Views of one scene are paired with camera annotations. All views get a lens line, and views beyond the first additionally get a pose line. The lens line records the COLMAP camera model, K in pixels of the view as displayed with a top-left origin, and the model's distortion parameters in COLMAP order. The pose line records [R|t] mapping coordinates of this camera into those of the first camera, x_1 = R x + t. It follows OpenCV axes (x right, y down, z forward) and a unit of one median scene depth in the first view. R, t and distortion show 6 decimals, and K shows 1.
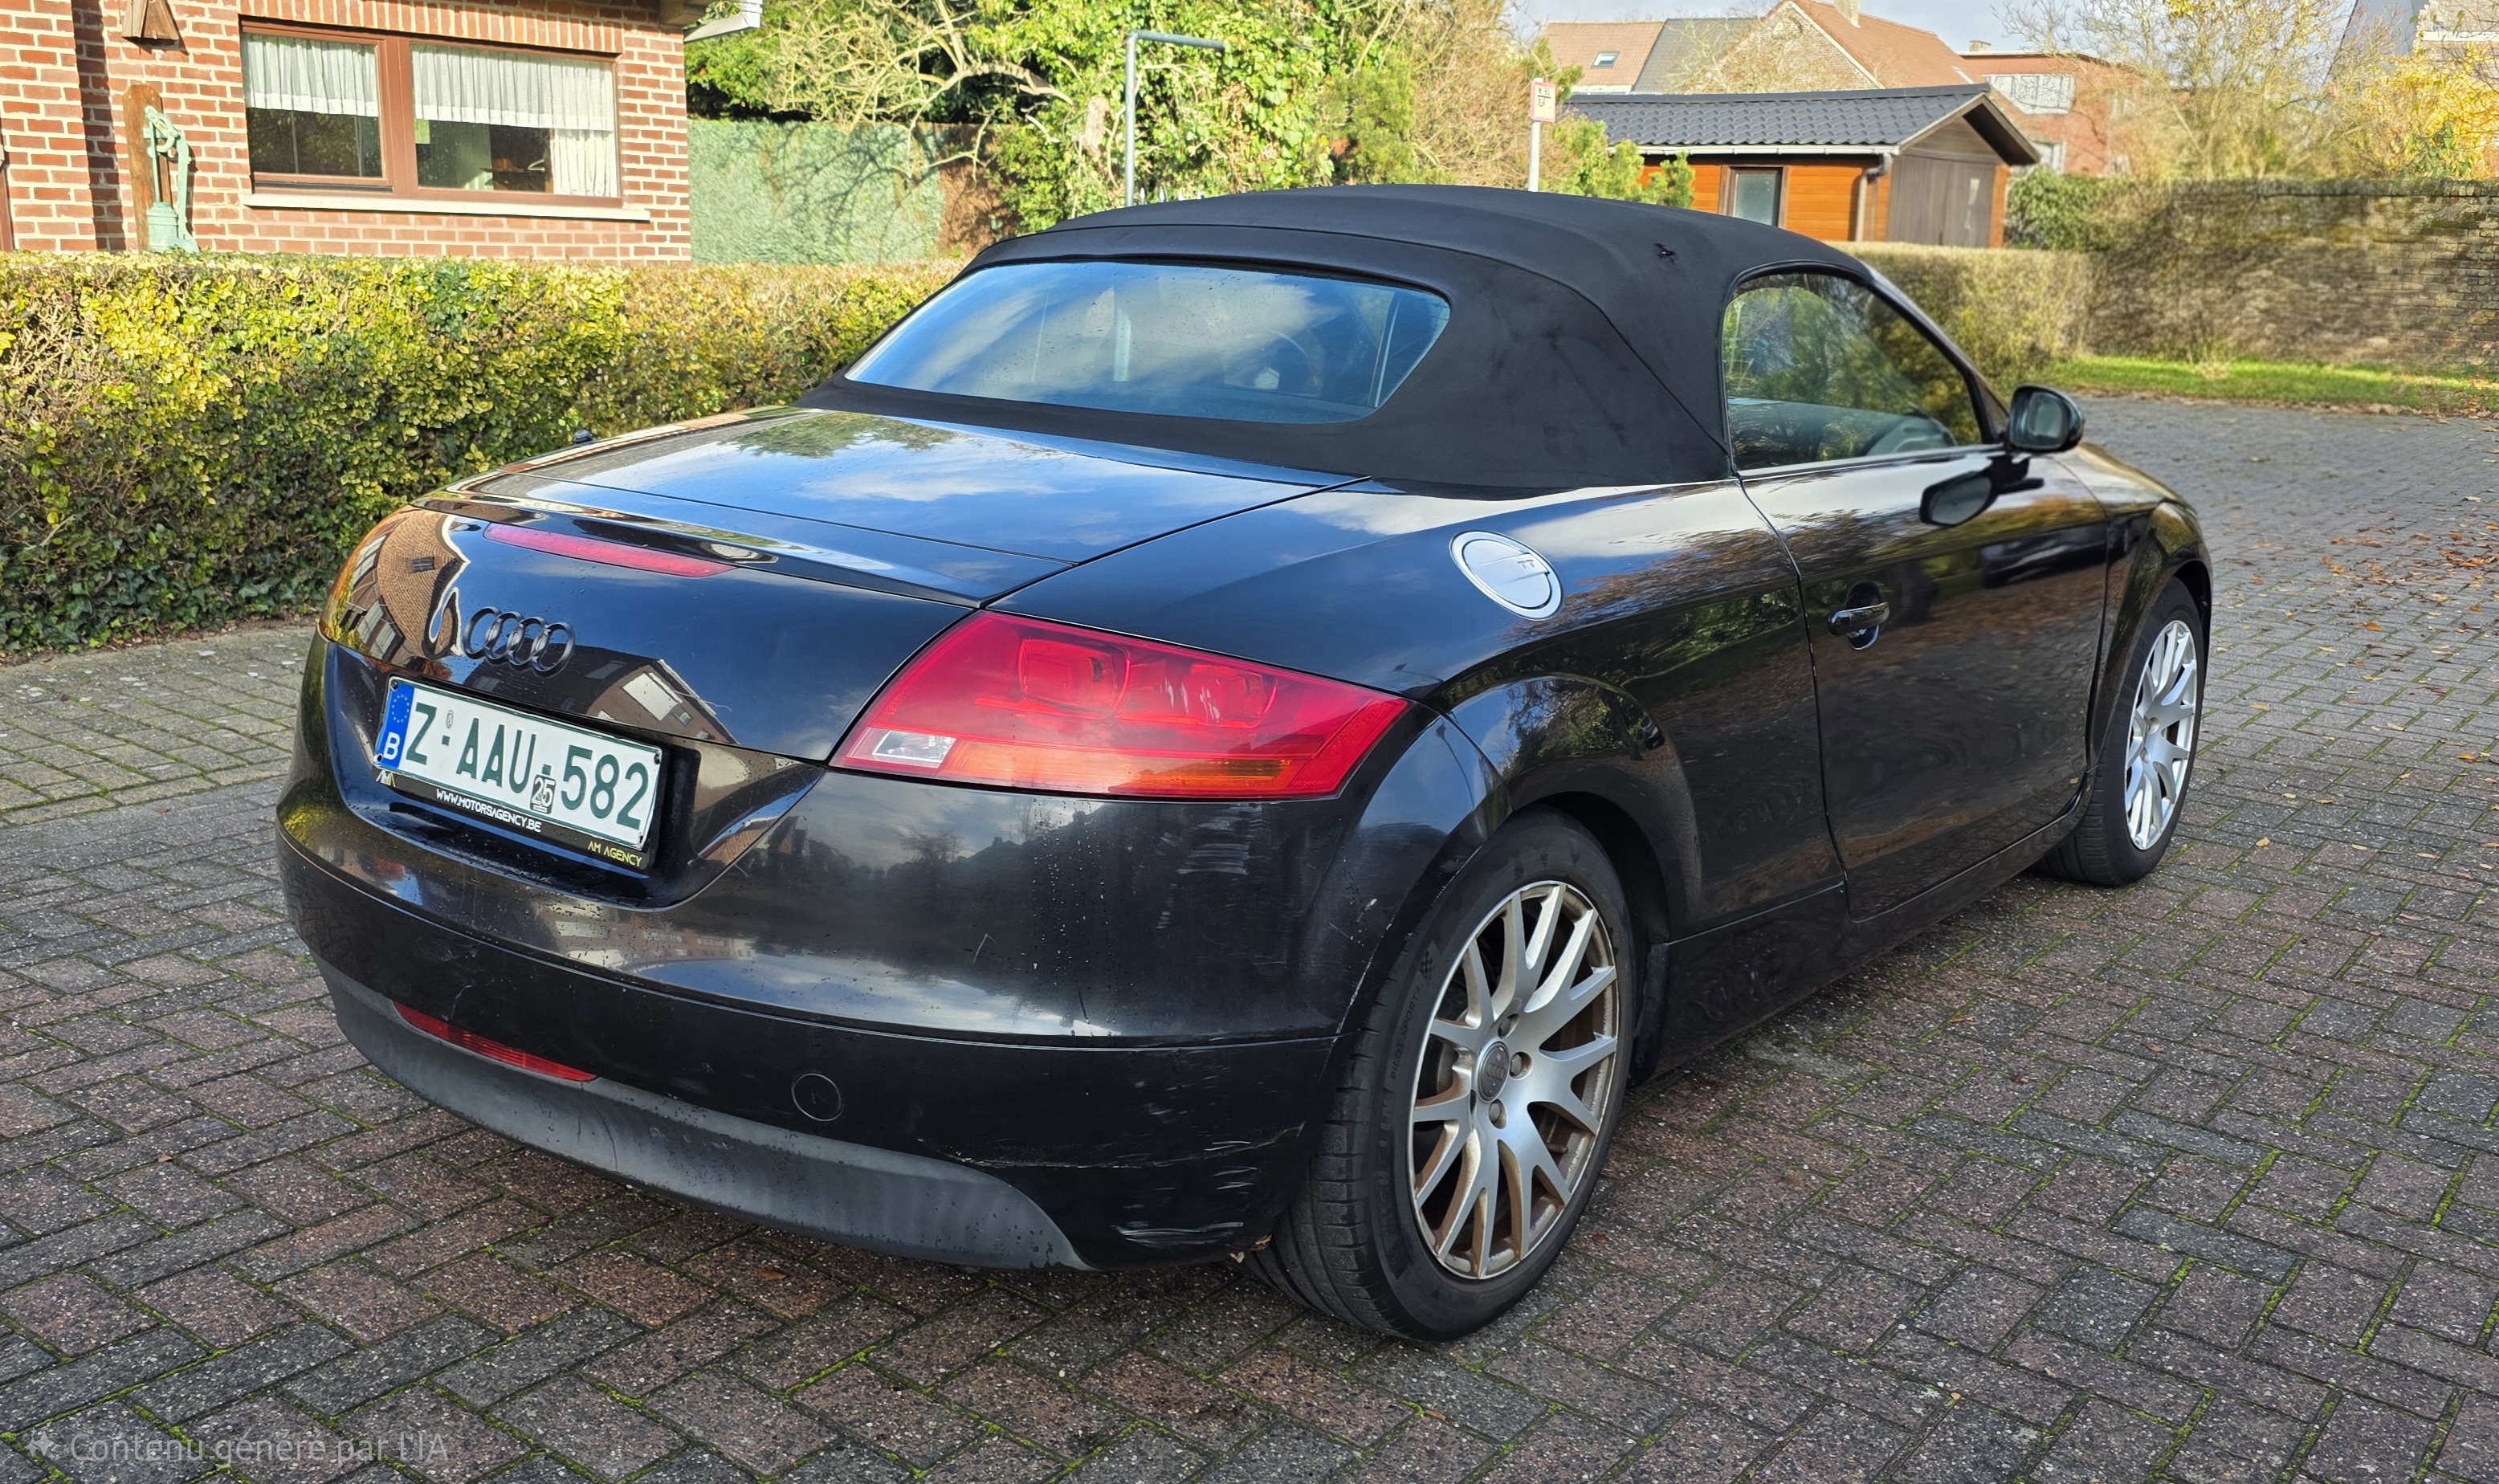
lens RADIAL K [[2110.3, 0, 1268.5], [0, 2110.3, 738.6], [0, 0, 1]] dist [0.034420, -0.002161]
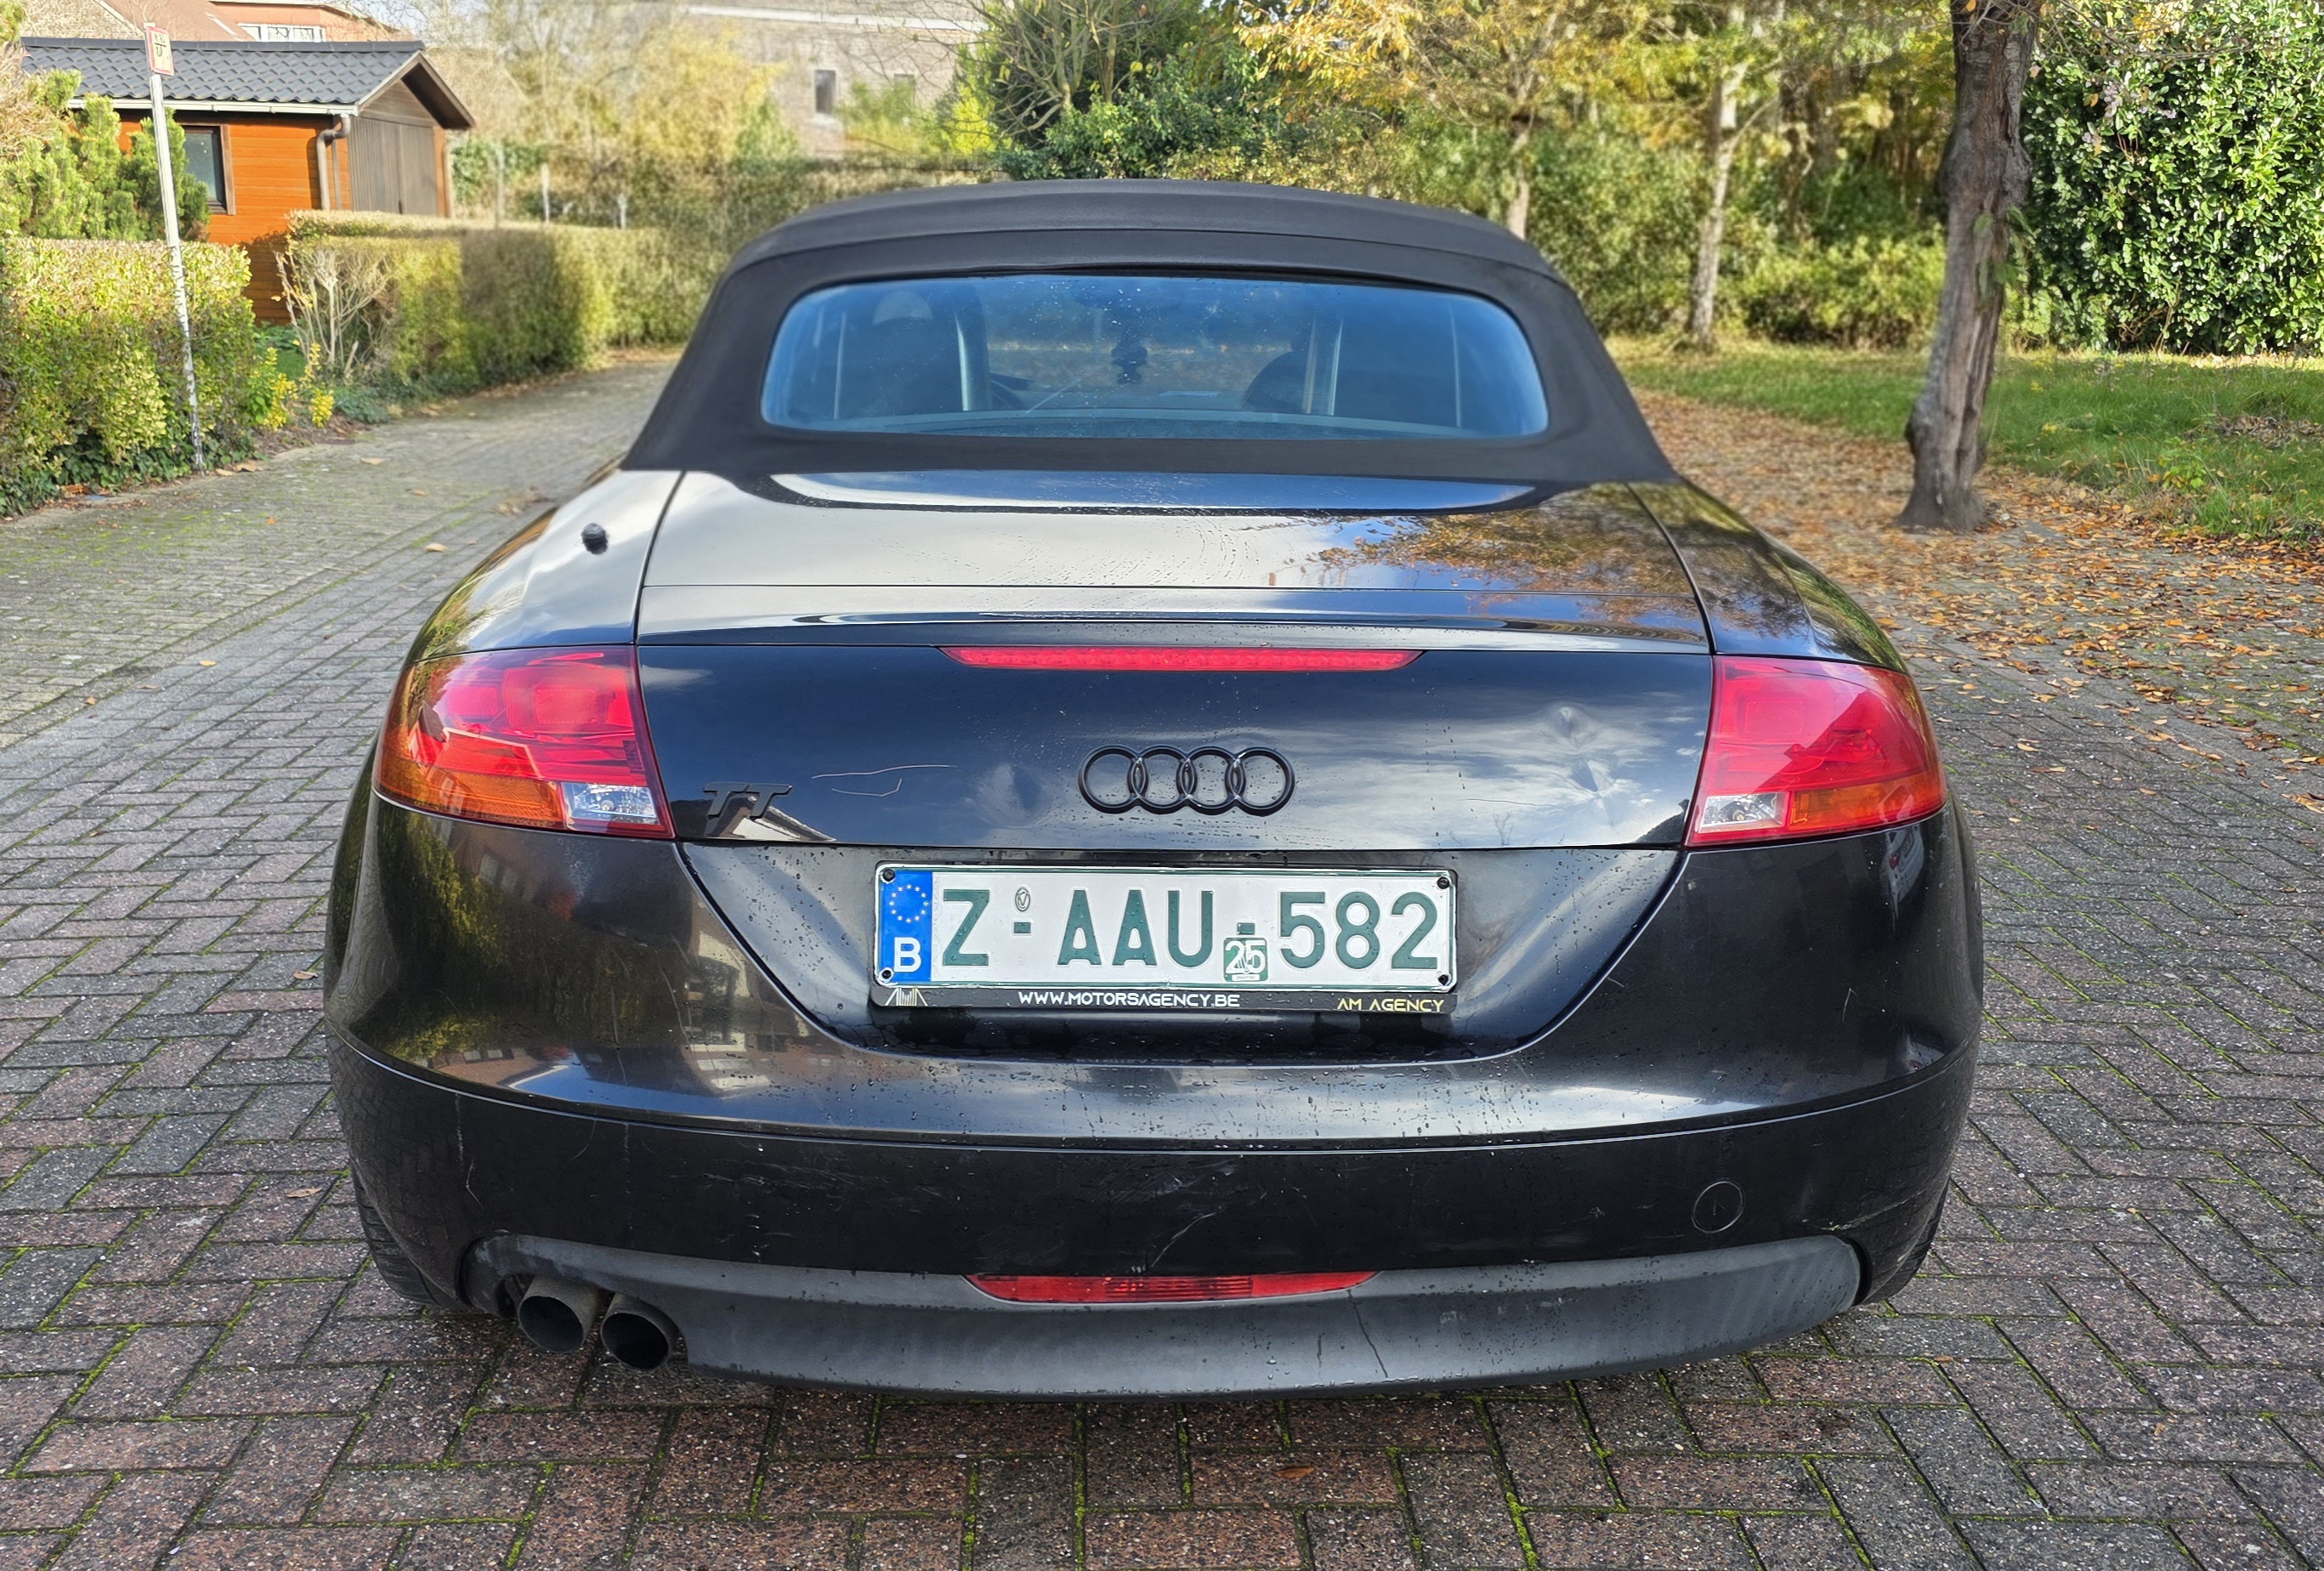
lens RADIAL K [[2224.4, 0, 1168.5], [0, 2224.4, 777.2], [0, 0, 1]] dist [0.059080, 0.000000]
pose [[0.777862, -0.164212, 0.606601, -0.844091], [0.153071, 0.985694, 0.070549, -0.104392], [-0.609508, 0.037975, 0.791870, 0.325167]]
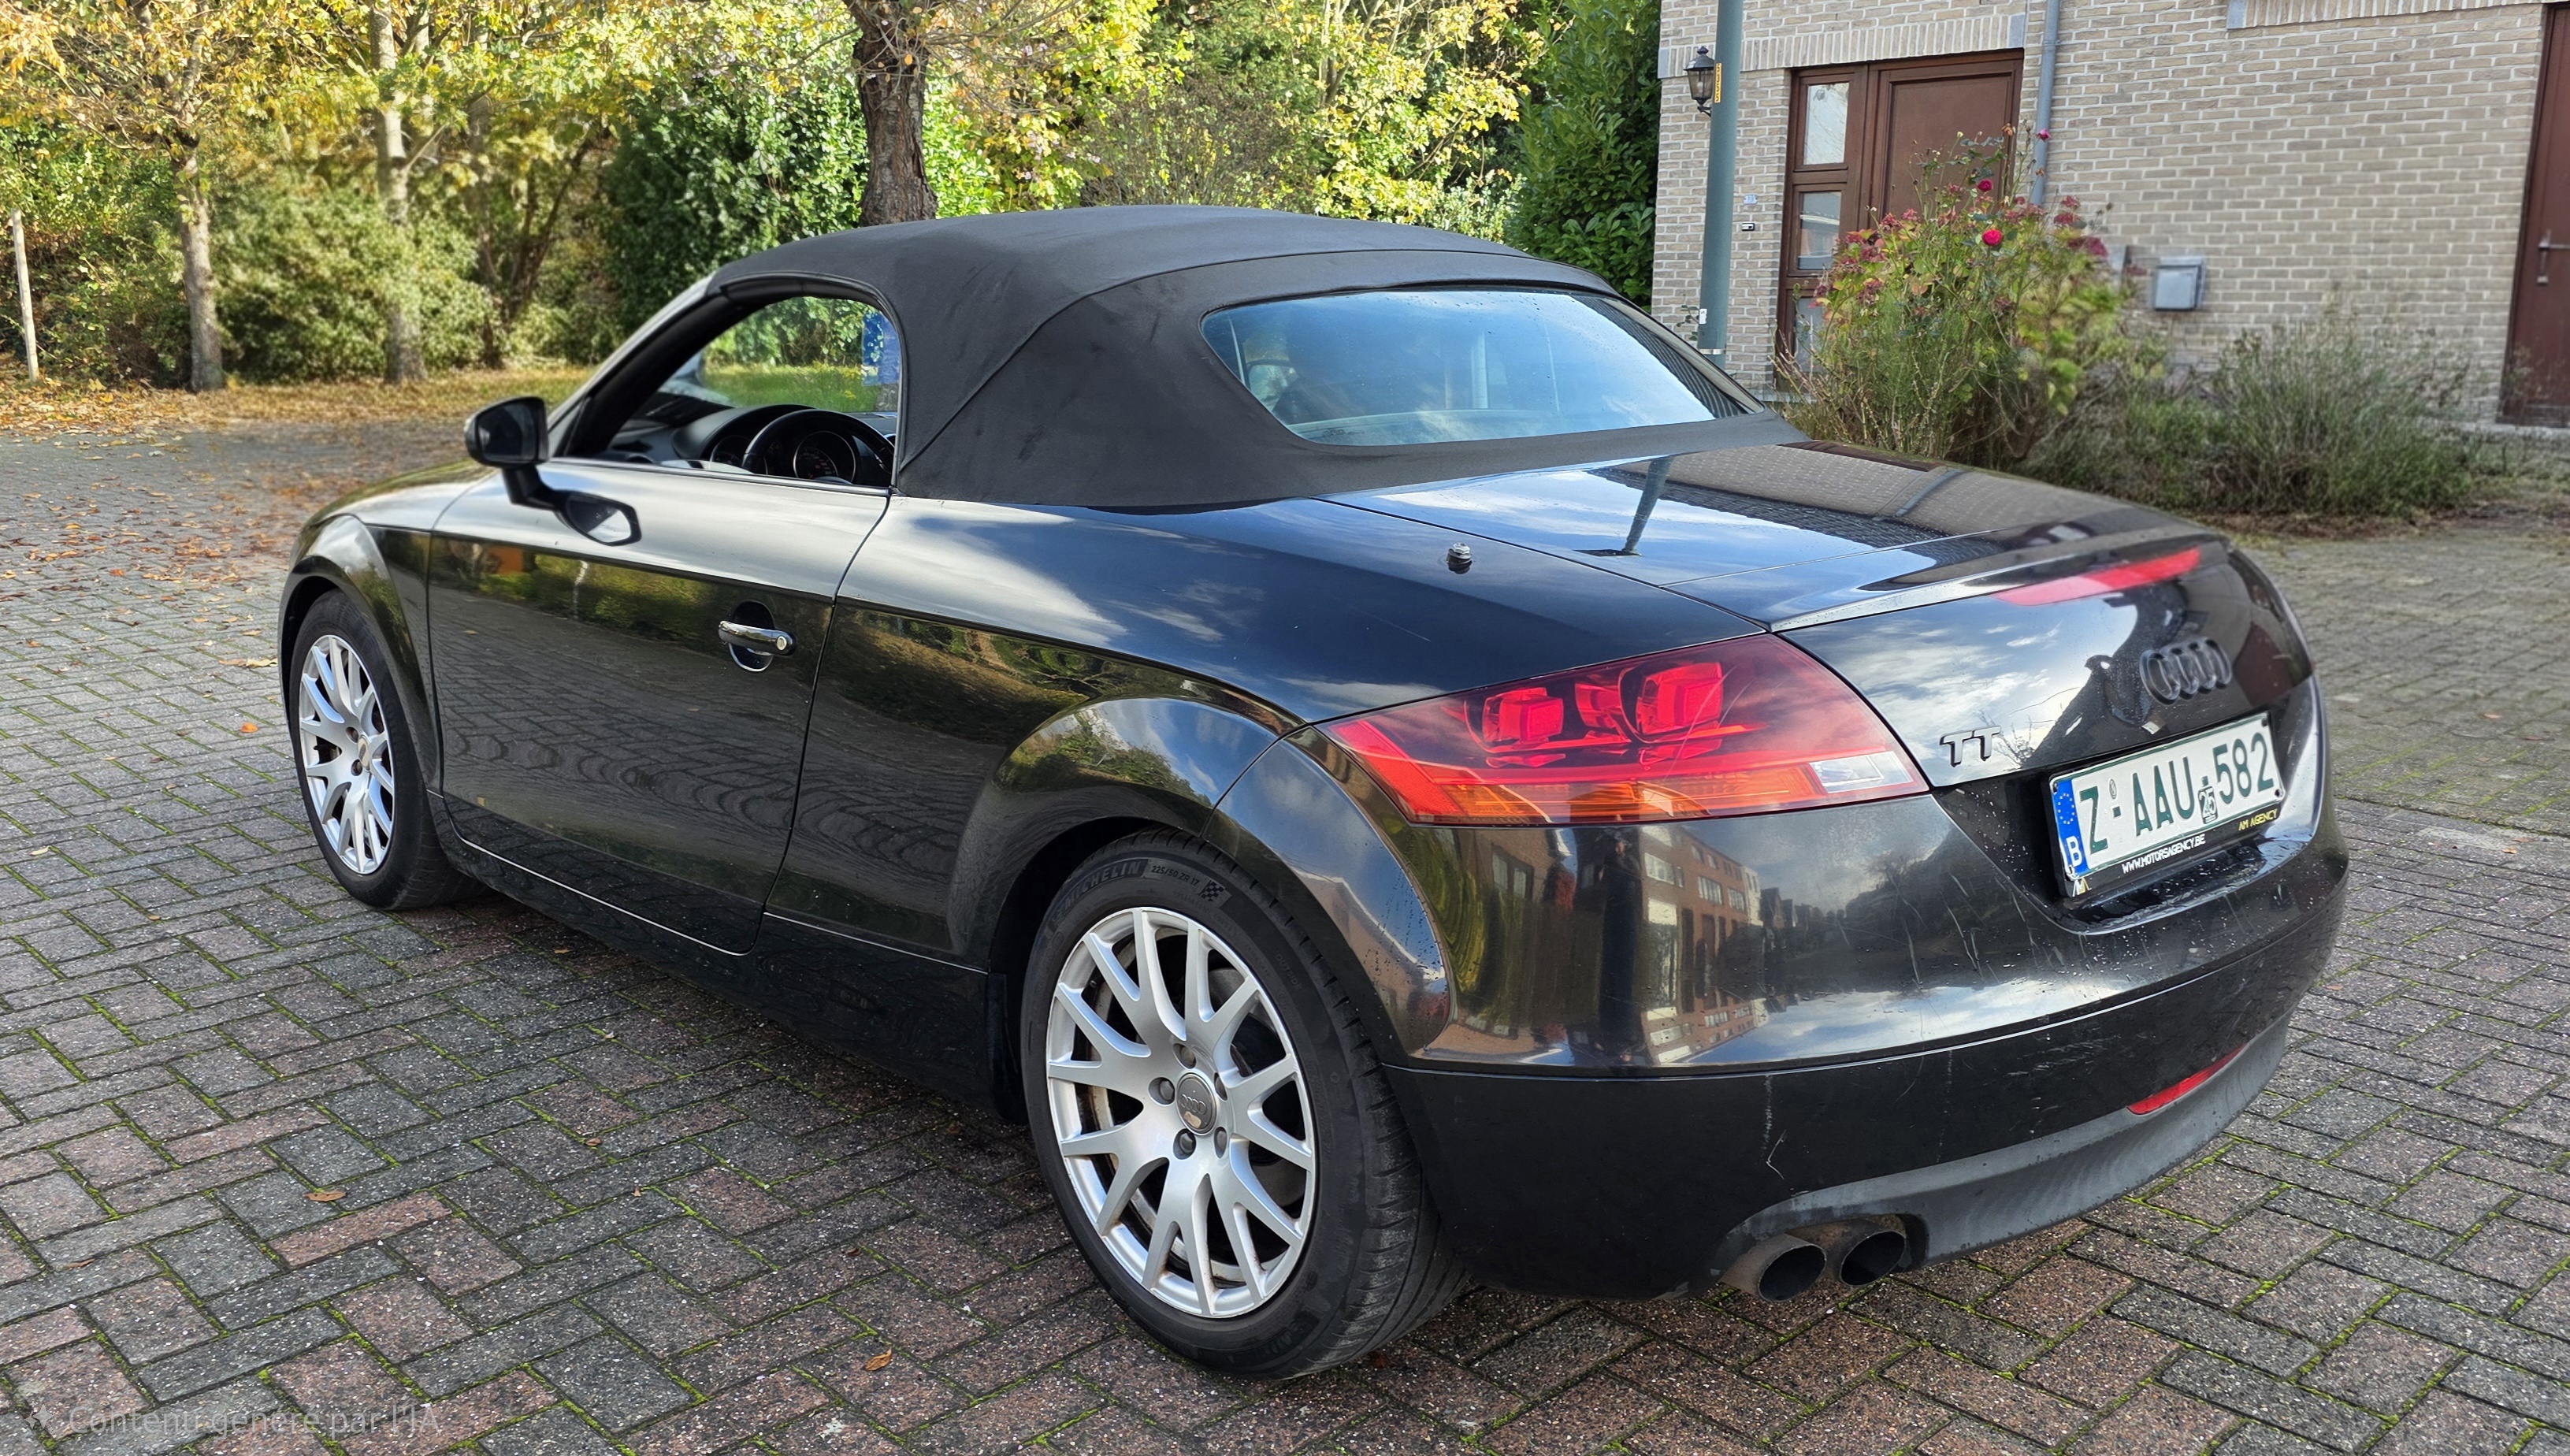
lens RADIAL K [[2135.3, 0, 1282.8], [0, 2135.3, 734.7], [0, 0, 1]] dist [0.037675, -0.022185]
pose [[0.170014, -0.236772, 0.956574, -1.373729], [0.239123, 0.951607, 0.193043, -0.308464], [-0.955989, 0.195918, 0.218404, 1.156596]]
